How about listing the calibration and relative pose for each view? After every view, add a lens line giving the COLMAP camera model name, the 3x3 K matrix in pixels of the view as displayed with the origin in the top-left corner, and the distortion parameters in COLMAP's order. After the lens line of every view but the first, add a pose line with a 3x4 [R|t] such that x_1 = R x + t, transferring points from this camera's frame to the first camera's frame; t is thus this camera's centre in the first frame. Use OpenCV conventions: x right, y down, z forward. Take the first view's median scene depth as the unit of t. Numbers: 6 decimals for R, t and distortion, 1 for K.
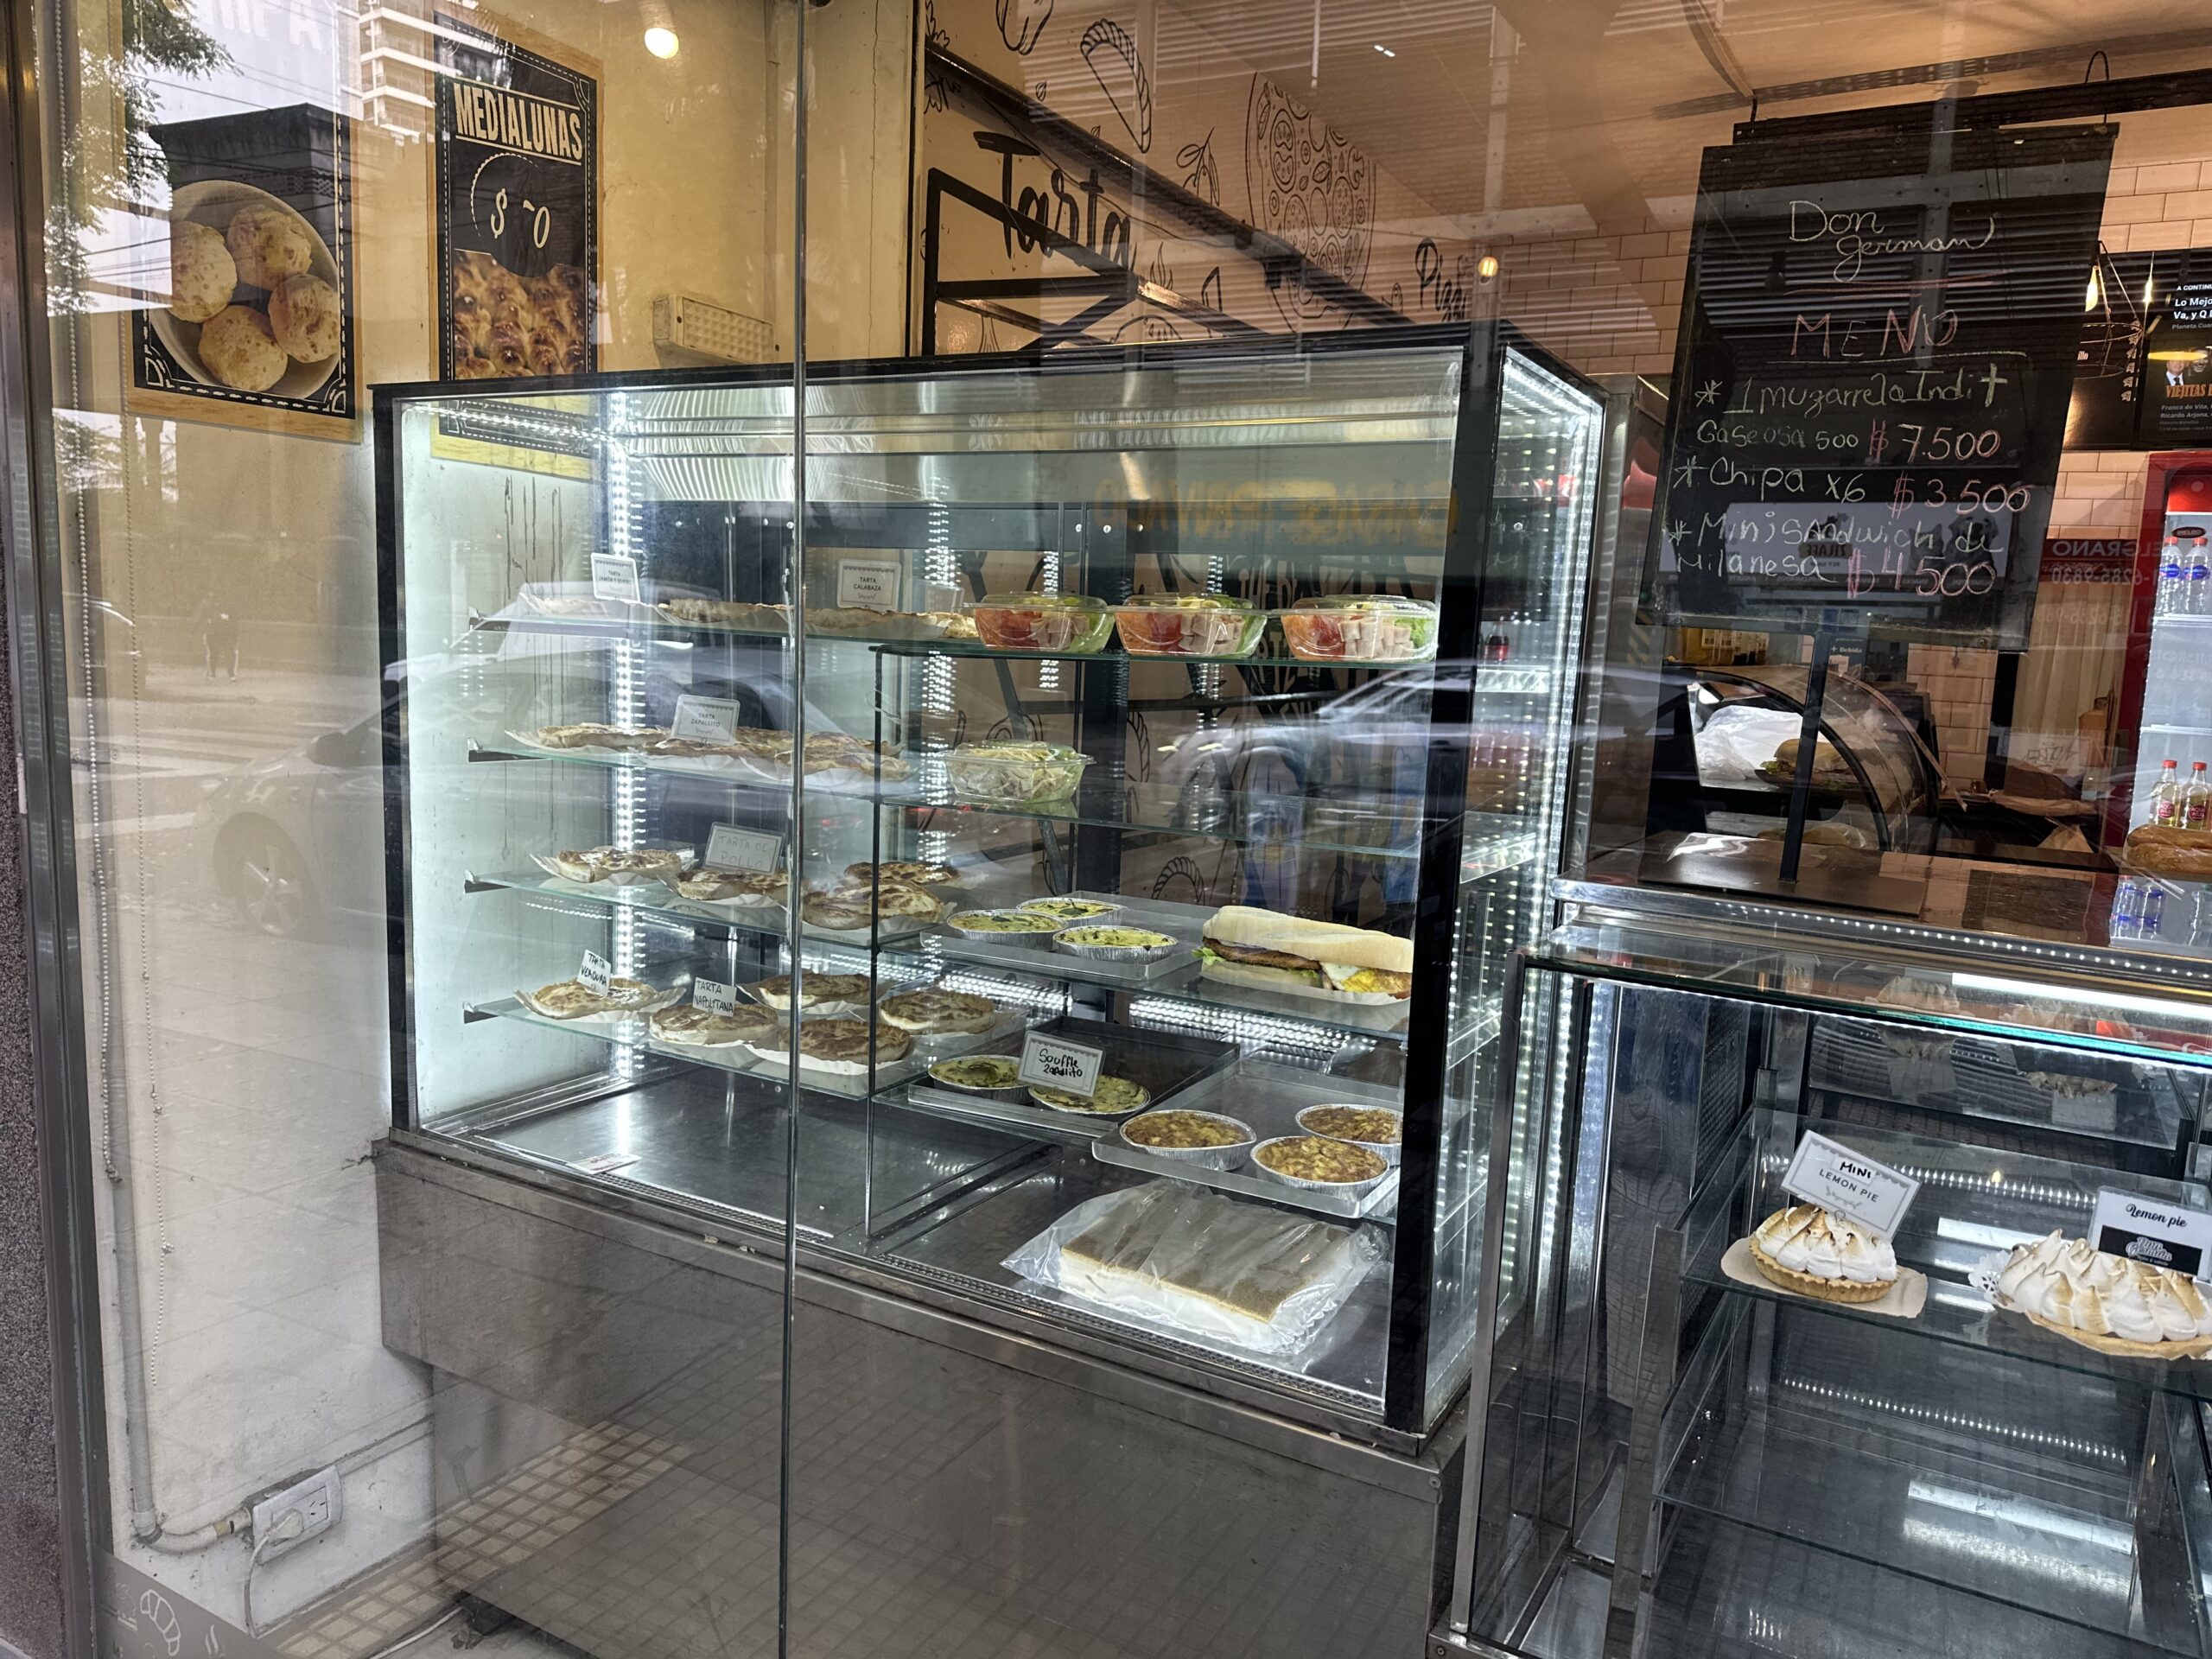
lens RADIAL K [[1569.7, 0, 1103.0], [0, 1569.7, 827.5], [0, 0, 1]] dist [-0.000446, -0.007991]
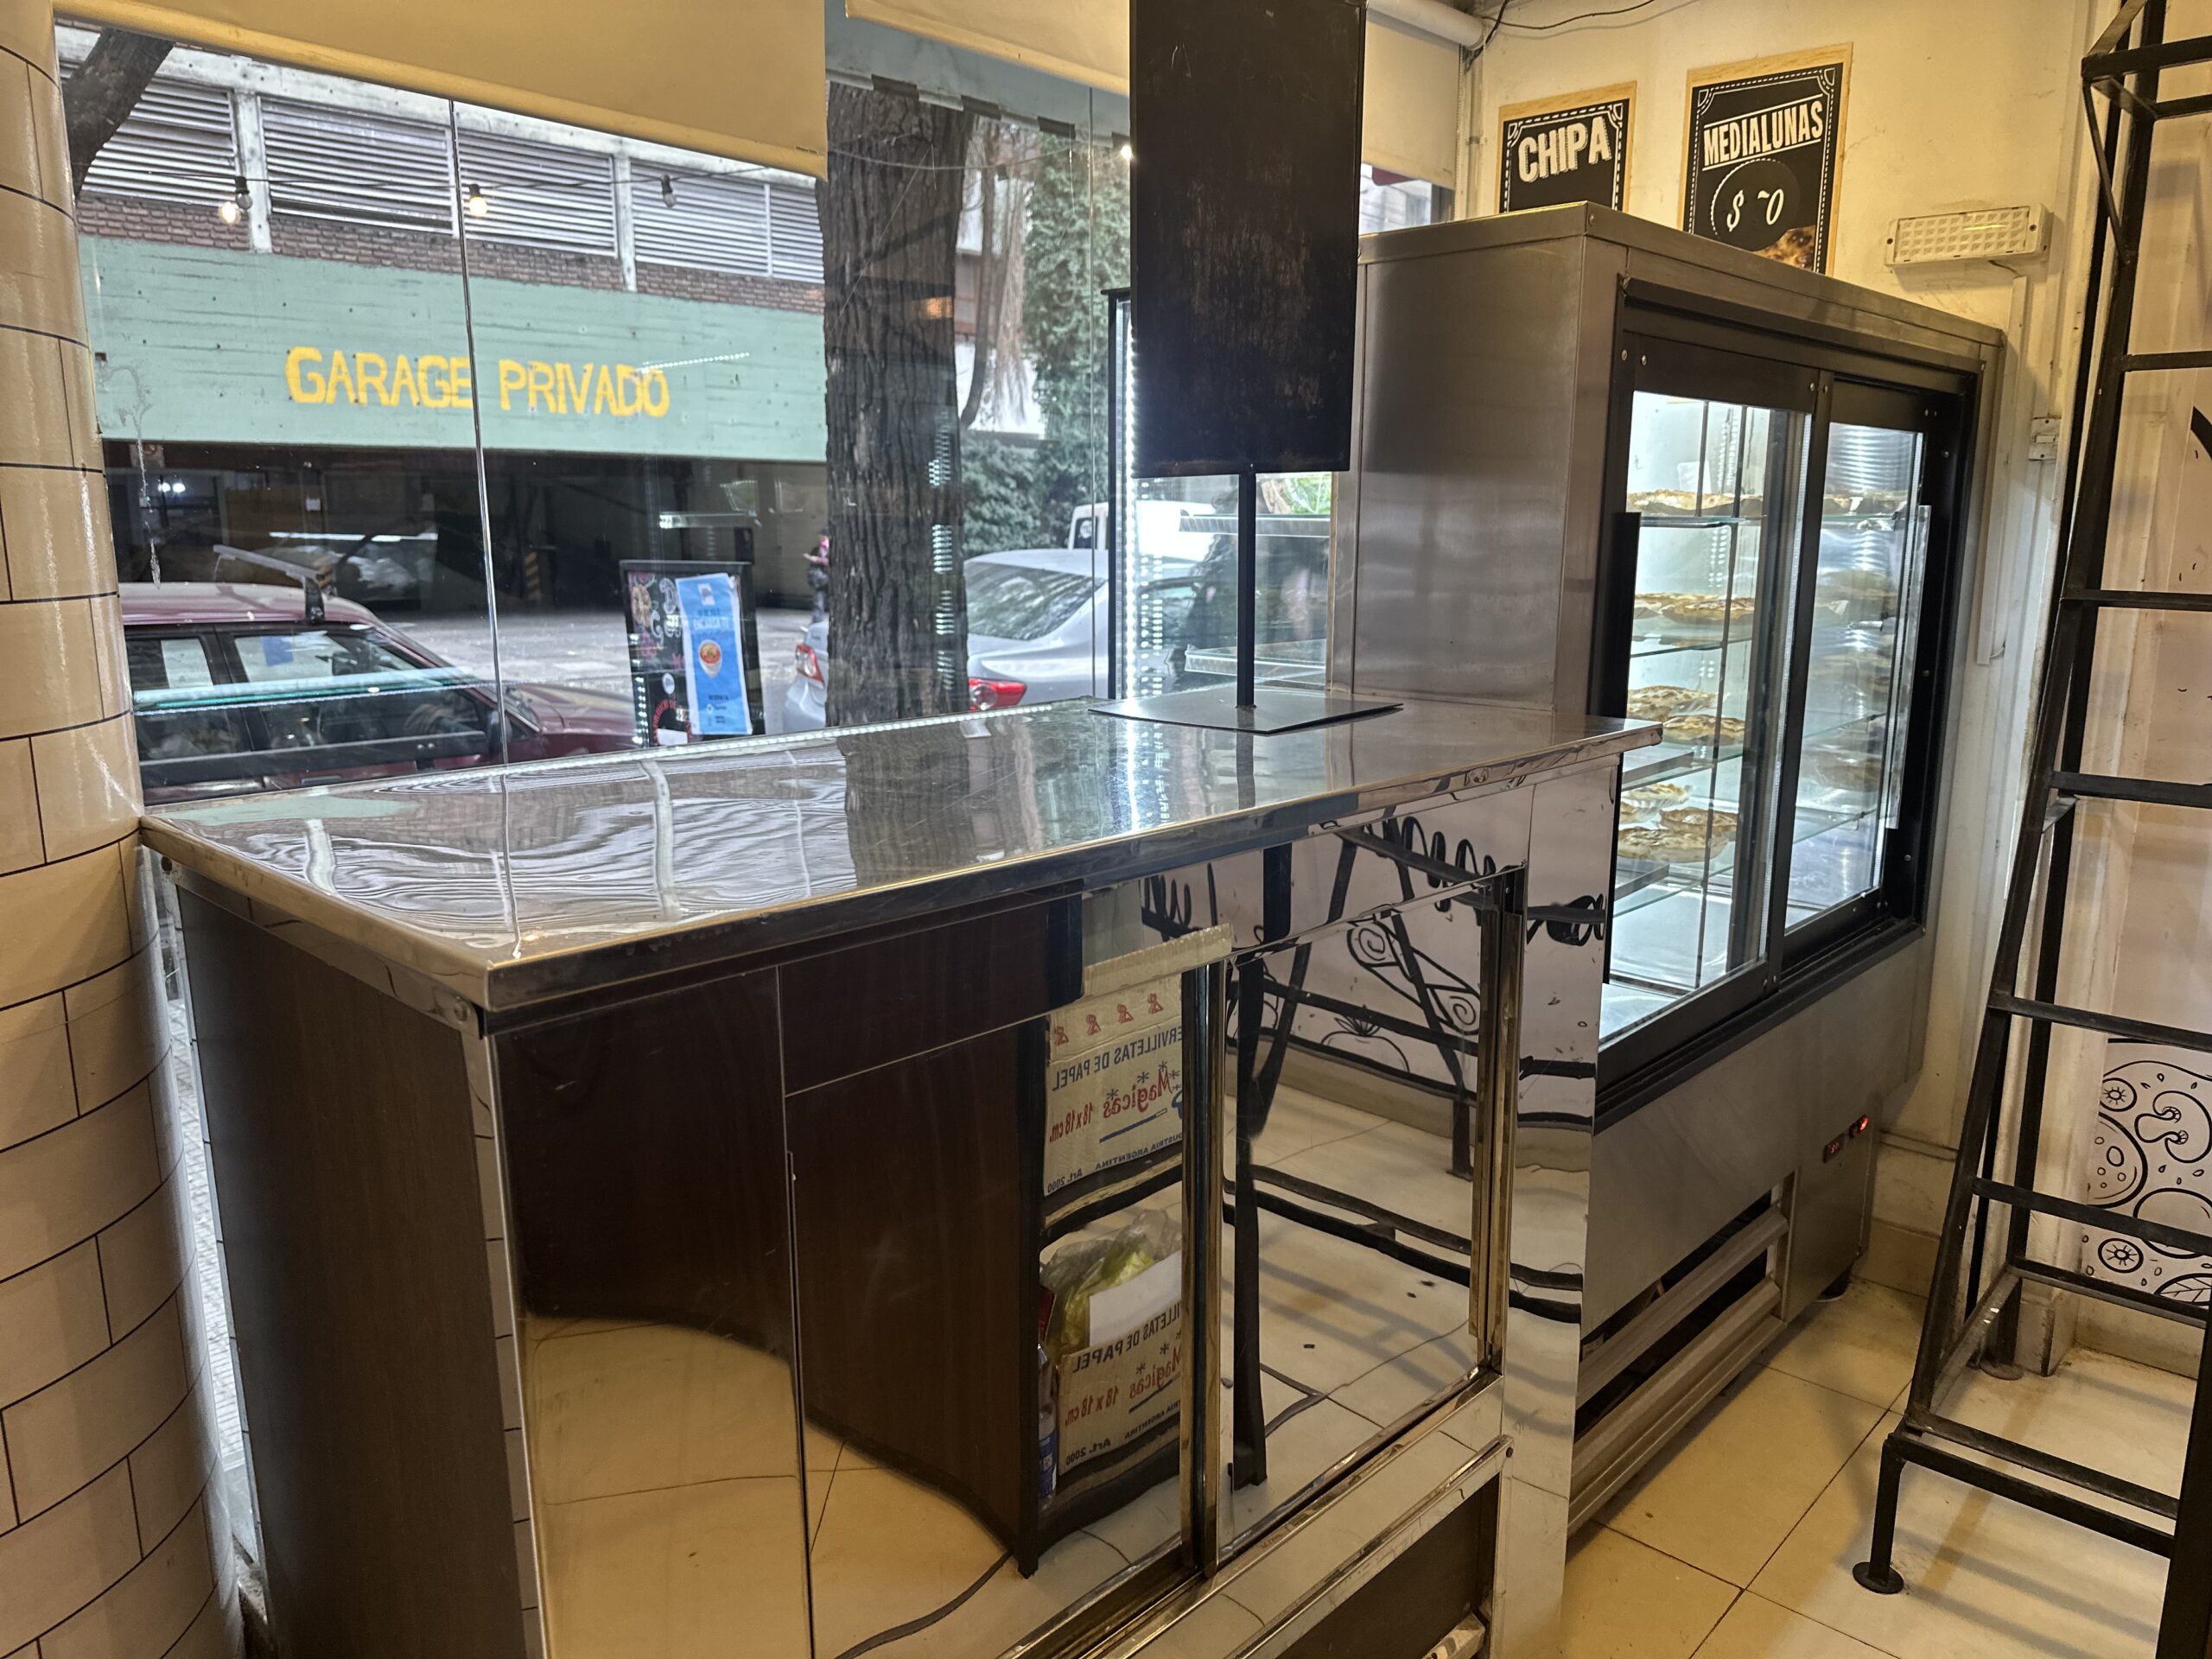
lens RADIAL K [[1569.7, 0, 1092.5], [0, 1569.7, 833.4], [0, 0, 1]] dist [-0.000446, -0.007991]
pose [[-0.242243, 0.157468, -0.957352, 1.108242], [-0.144634, 0.969854, 0.196122, -0.053794], [0.959374, 0.185975, -0.212165, 0.836314]]
